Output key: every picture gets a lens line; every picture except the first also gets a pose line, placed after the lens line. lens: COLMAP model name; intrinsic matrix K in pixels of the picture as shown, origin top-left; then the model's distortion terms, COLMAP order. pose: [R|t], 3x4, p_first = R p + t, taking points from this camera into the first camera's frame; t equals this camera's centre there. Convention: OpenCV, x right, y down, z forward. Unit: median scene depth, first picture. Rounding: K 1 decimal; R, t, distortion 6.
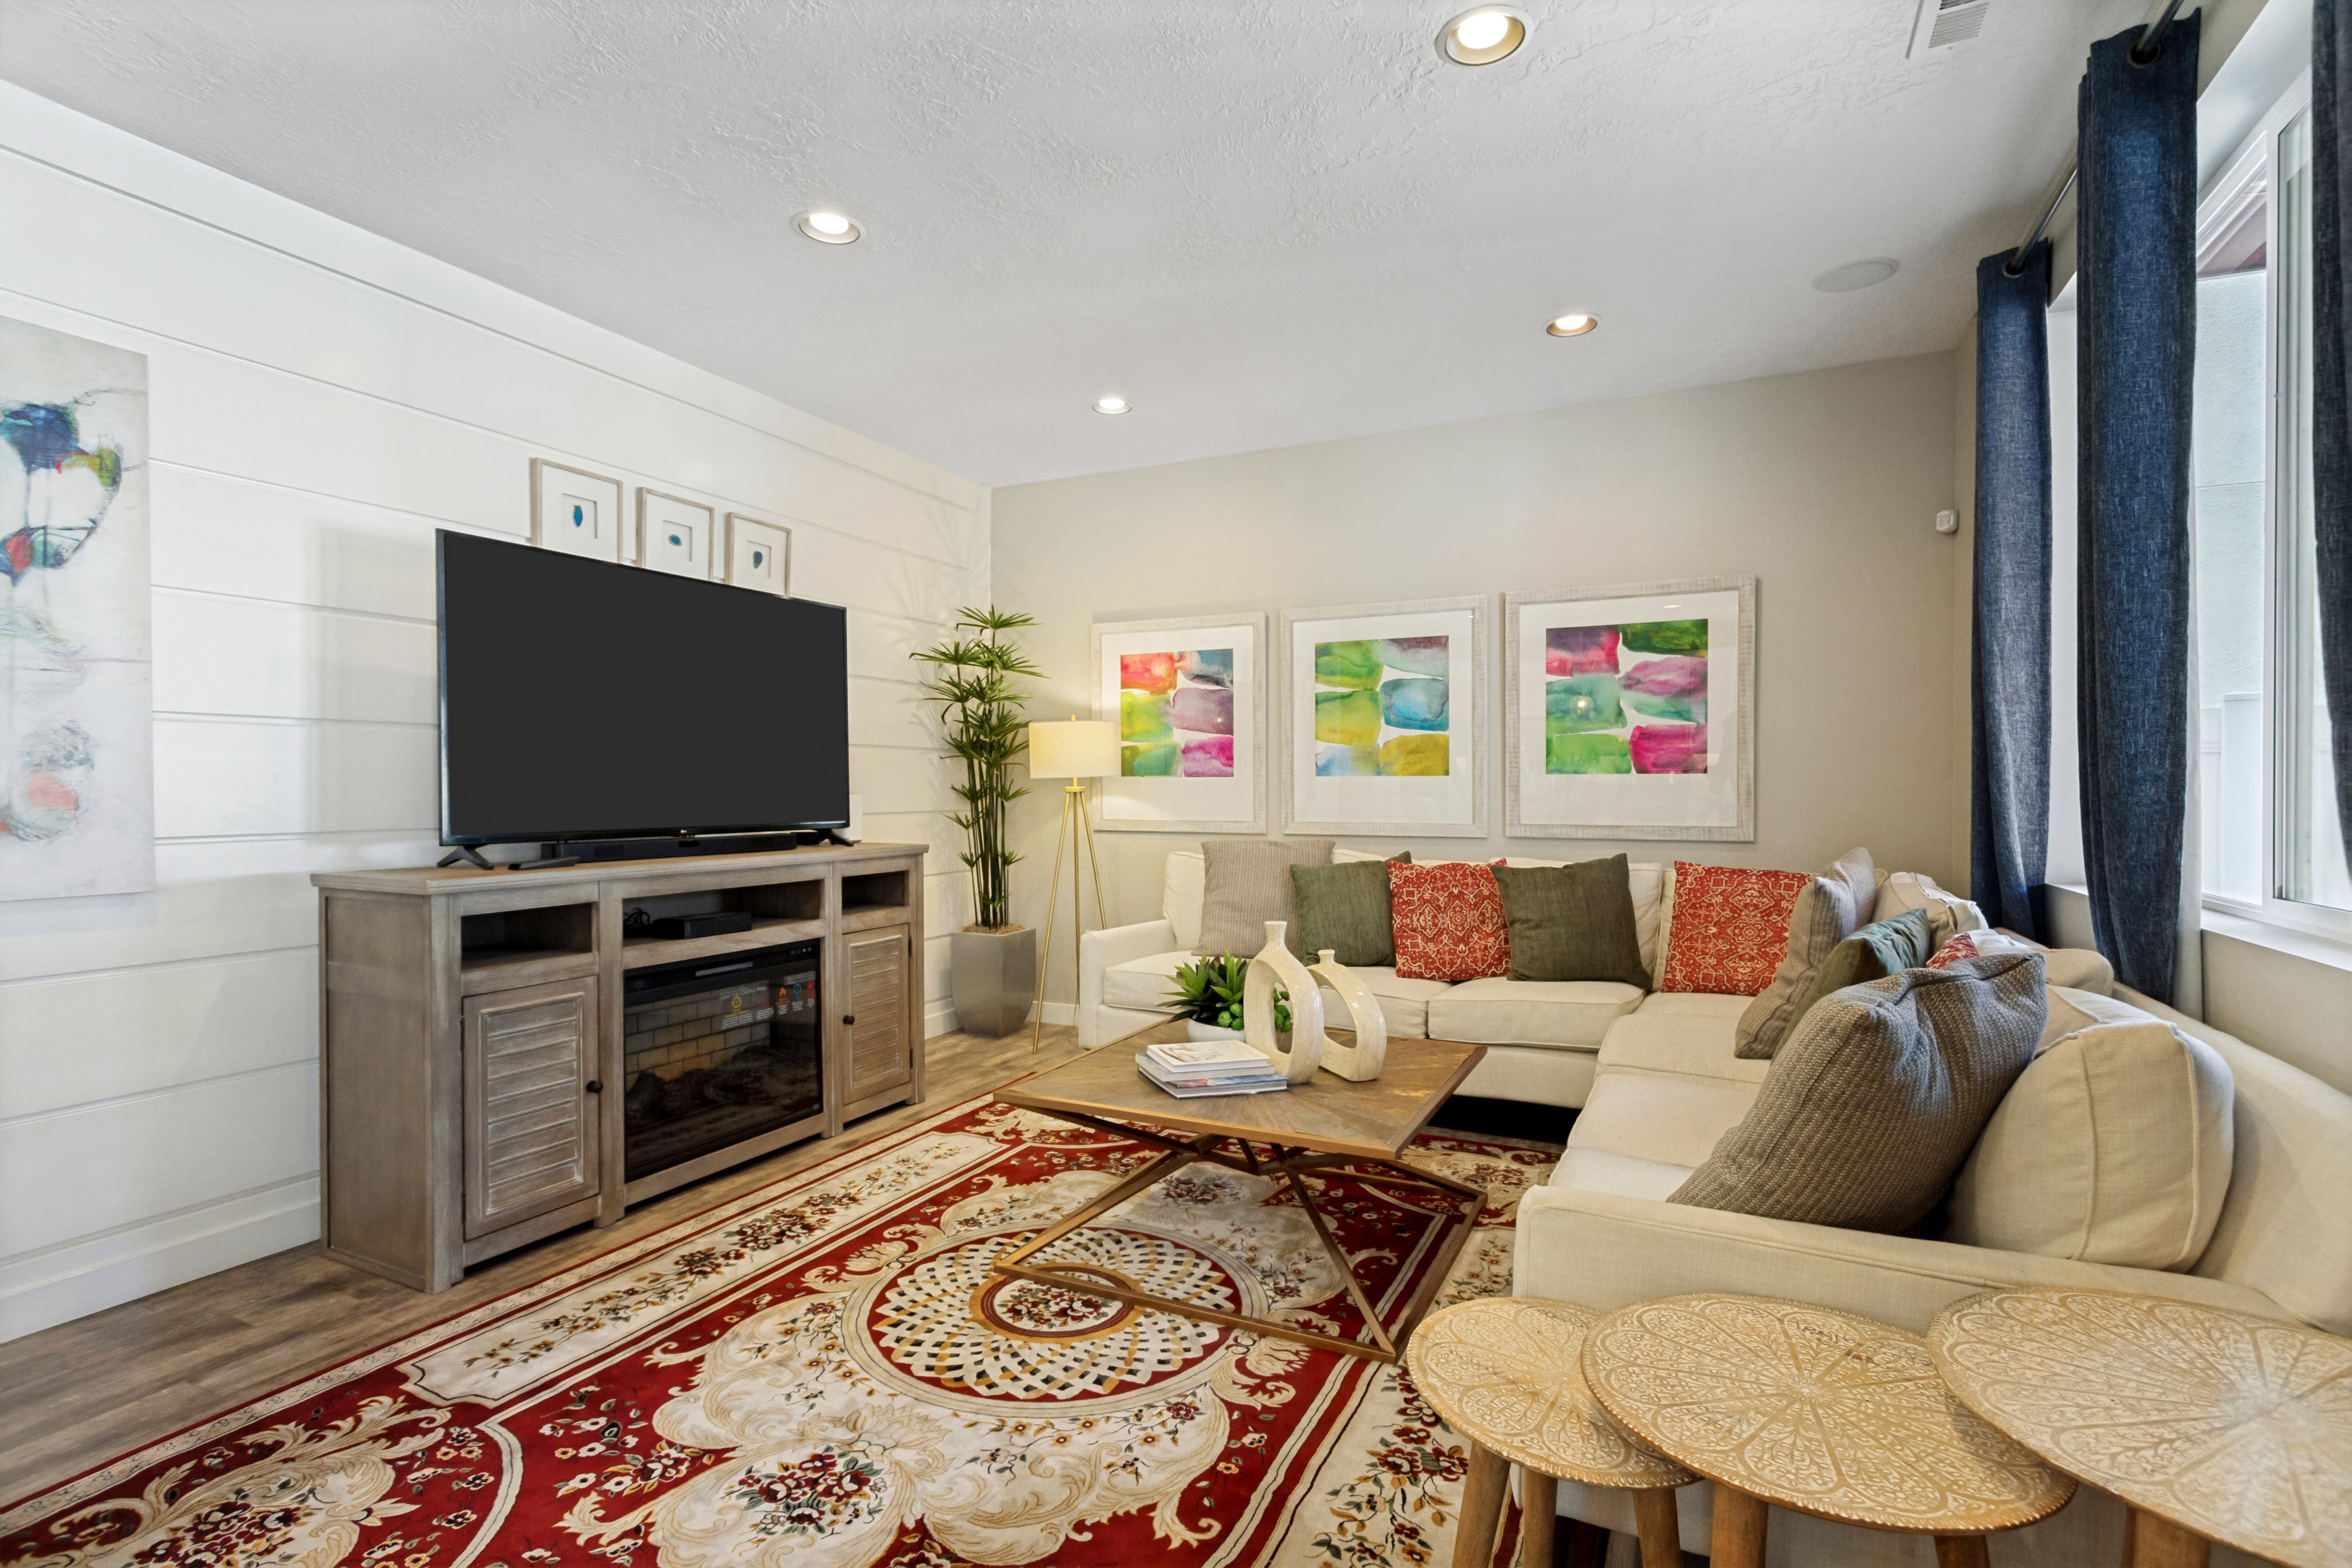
lens RADIAL K [[1098.9, 0, 1178.3], [0, 1098.9, 784.7], [0, 0, 1]] dist [0.005543, -0.000318]
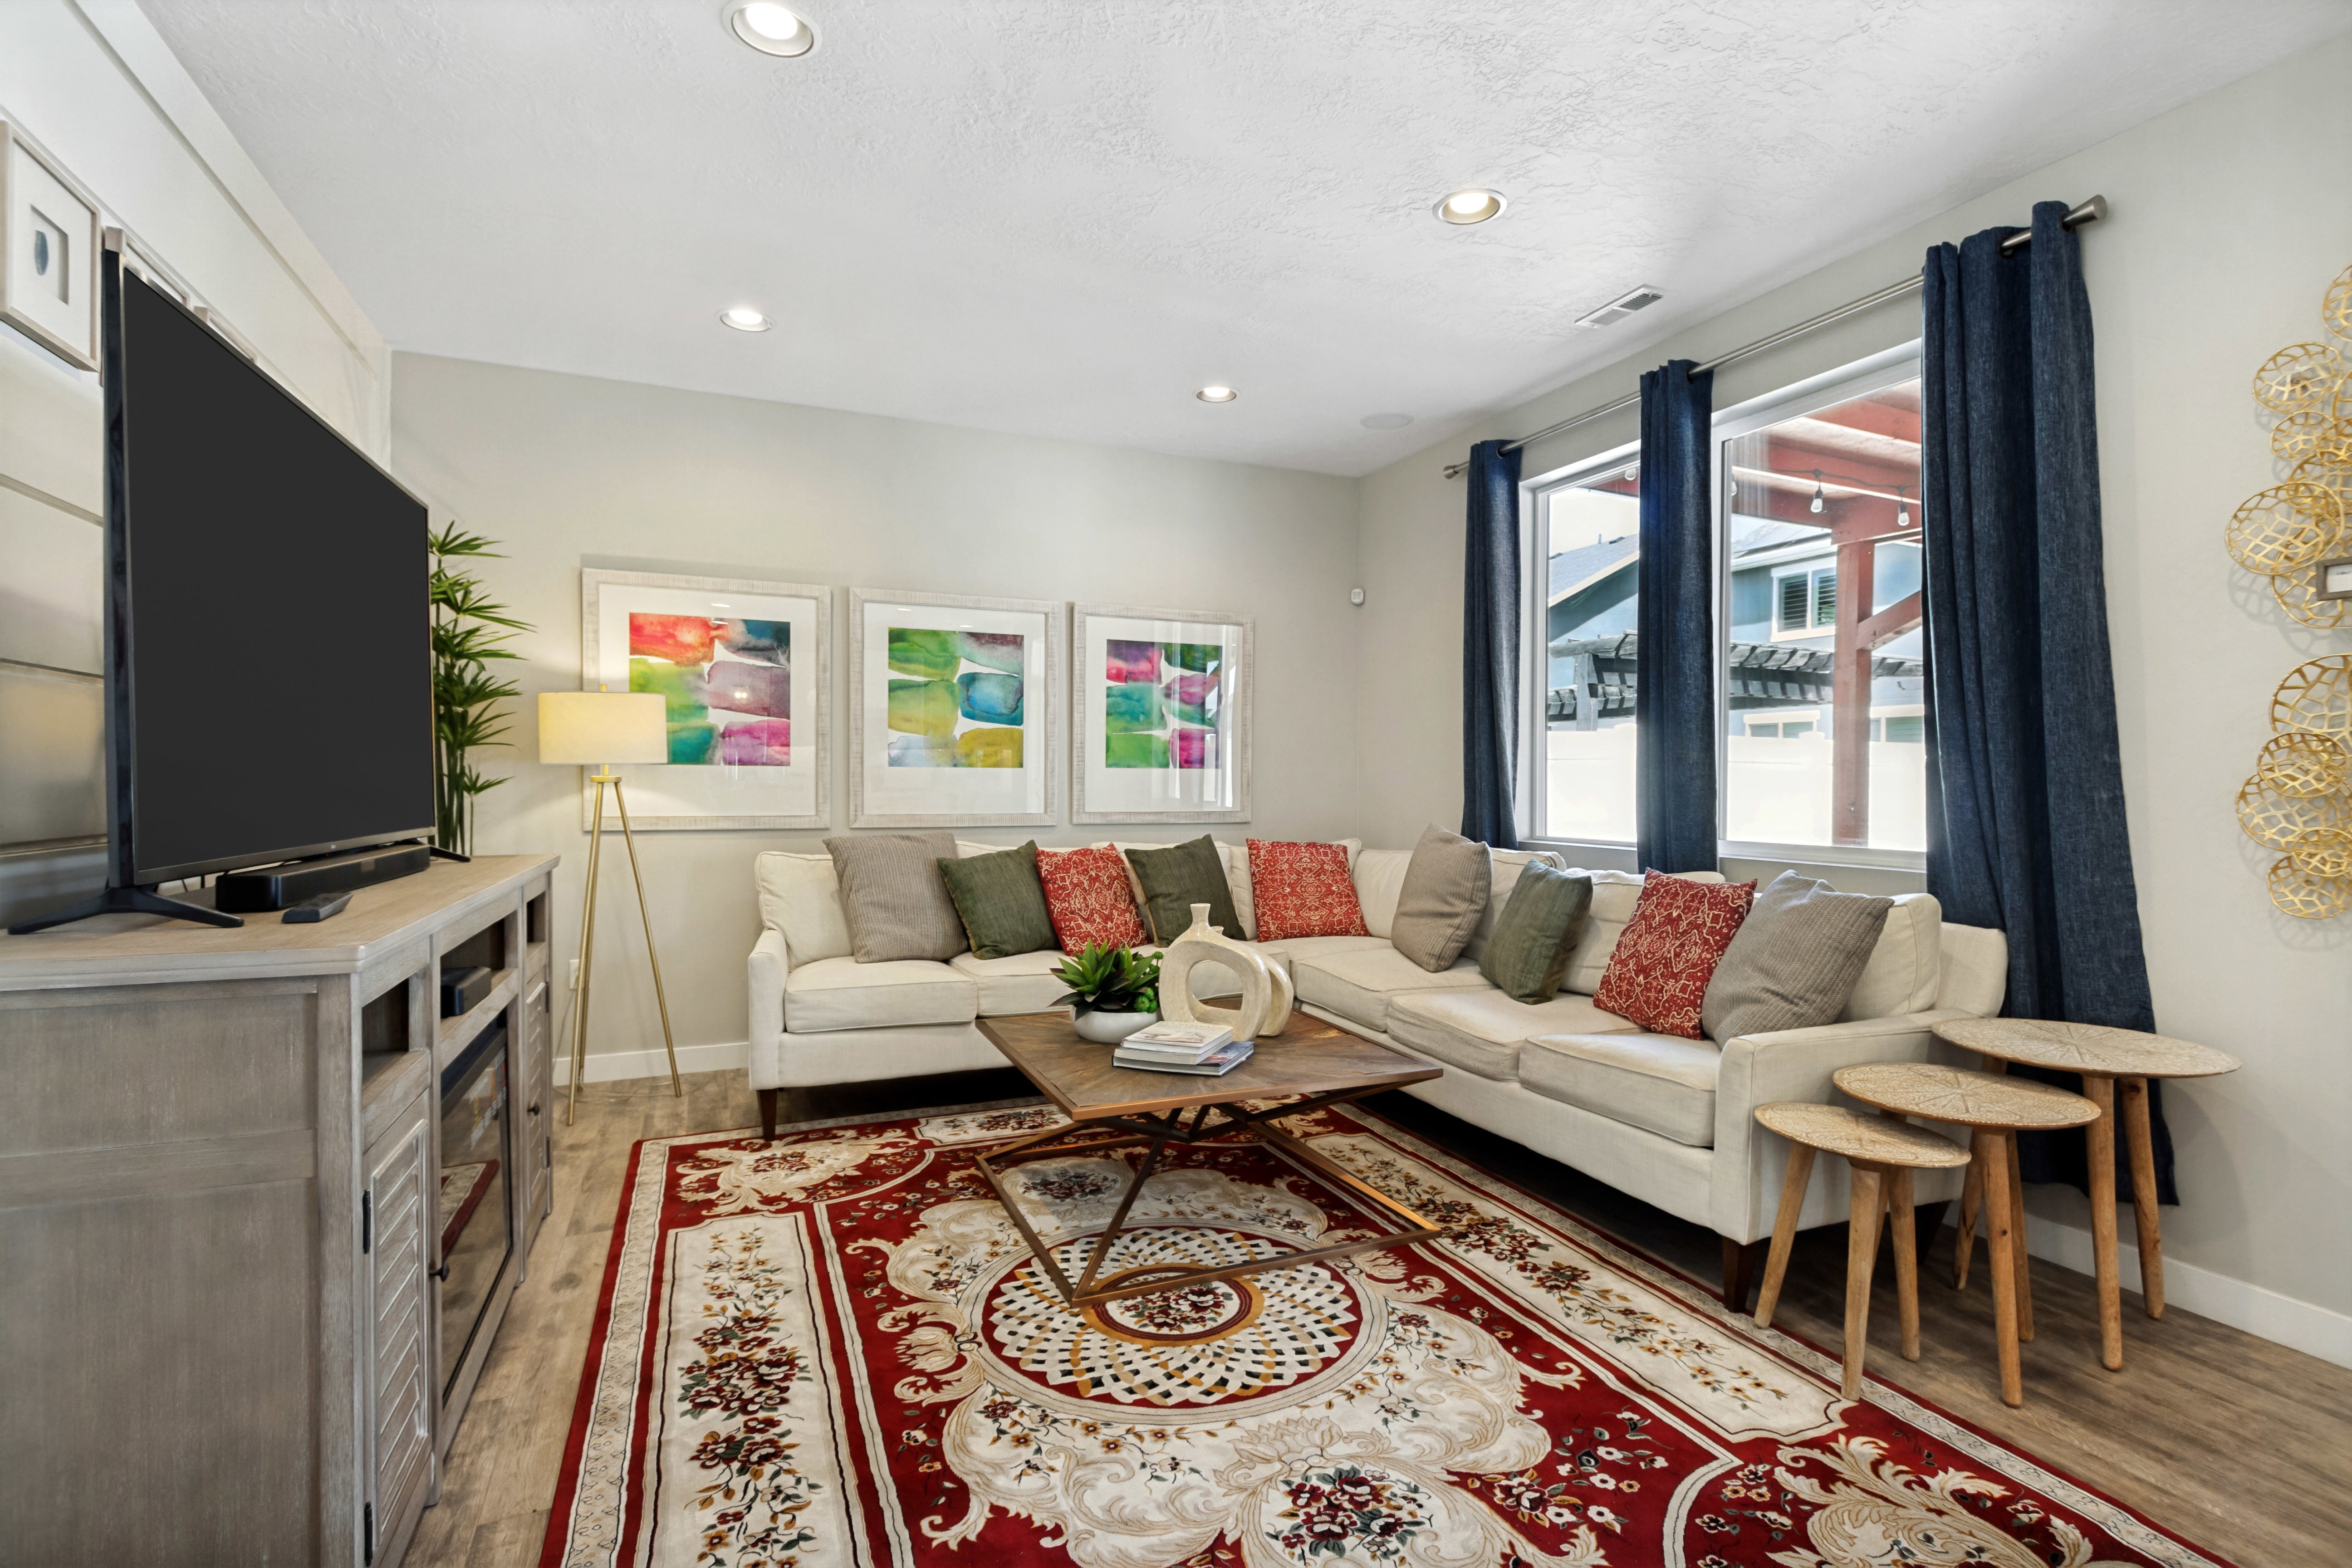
lens RADIAL K [[1098.9, 0, 1178.3], [0, 1098.9, 784.7], [0, 0, 1]] dist [0.005543, -0.000318]
pose [[0.657982, 0.000238, 0.753034, -0.546015], [-0.006459, 0.999965, 0.005327, 0.001549], [-0.753006, -0.008369, 0.657960, 0.229585]]
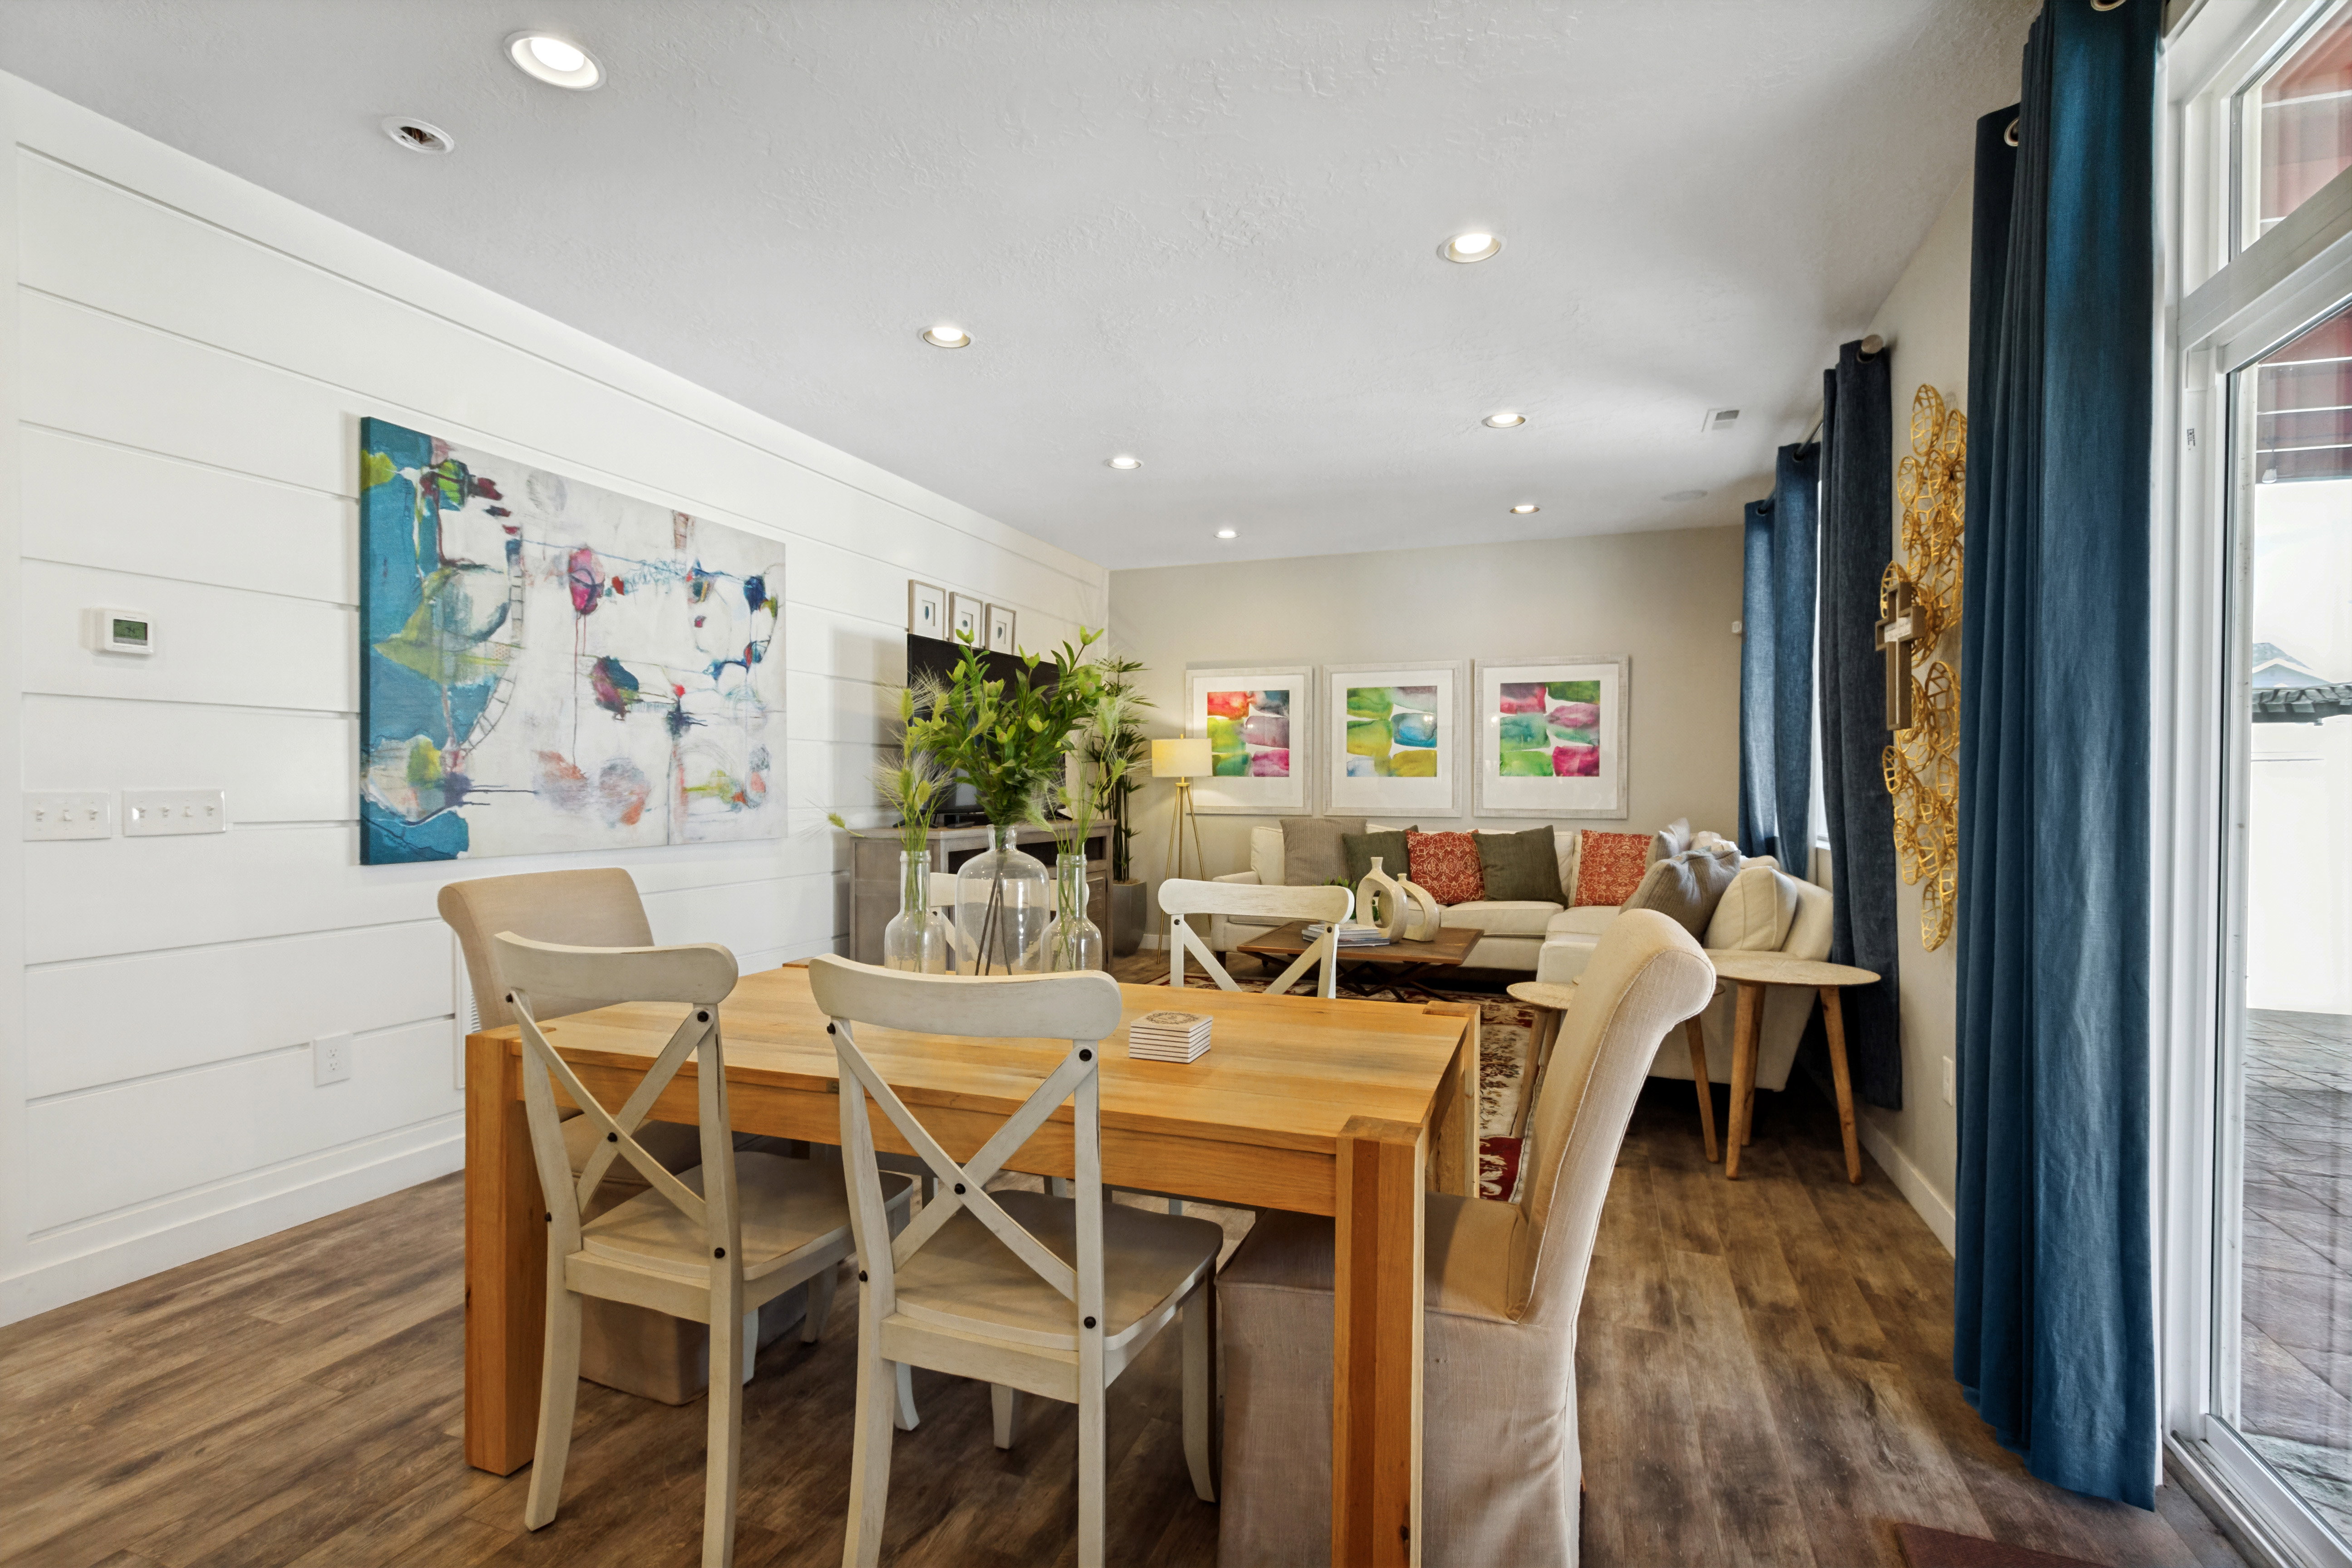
lens RADIAL K [[1061.5, 0, 1176.0], [0, 1061.5, 784.0], [0, 0, 1]] dist [-0.001849, -0.000859]
pose [[0.996453, 0.005495, 0.083977, -0.291813], [-0.005665, 0.999982, 0.001792, 0.001304], [-0.083965, -0.002262, 0.996466, -0.541314]]
